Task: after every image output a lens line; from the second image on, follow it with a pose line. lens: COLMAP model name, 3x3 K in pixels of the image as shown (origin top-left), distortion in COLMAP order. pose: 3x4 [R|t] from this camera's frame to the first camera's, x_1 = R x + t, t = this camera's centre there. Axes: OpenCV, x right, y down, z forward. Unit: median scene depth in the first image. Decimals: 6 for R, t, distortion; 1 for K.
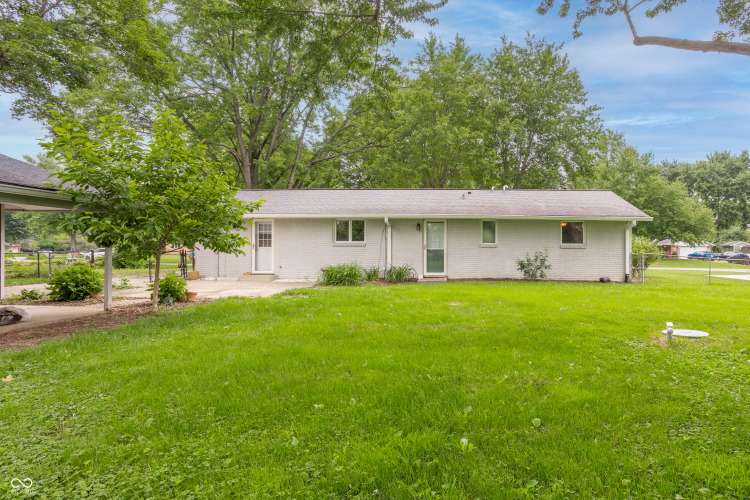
lens RADIAL K [[382.5, 0, 372.9], [0, 382.5, 245.5], [0, 0, 1]] dist [-0.040765, 0.016432]
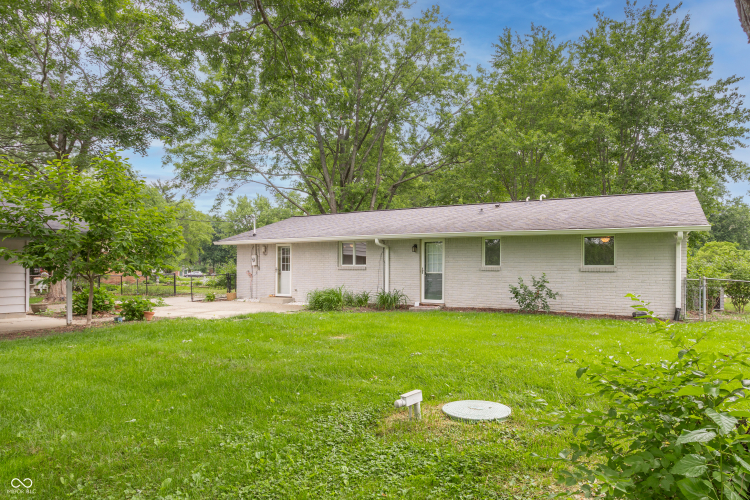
lens RADIAL K [[382.5, 0, 395.7], [0, 382.5, 269.1], [0, 0, 1]] dist [-0.040765, 0.016432]
pose [[0.935058, -0.004637, -0.354464, 0.399189], [0.004367, 0.999989, -0.001561, 0.001908], [0.354467, -0.000089, 0.935069, 0.149780]]
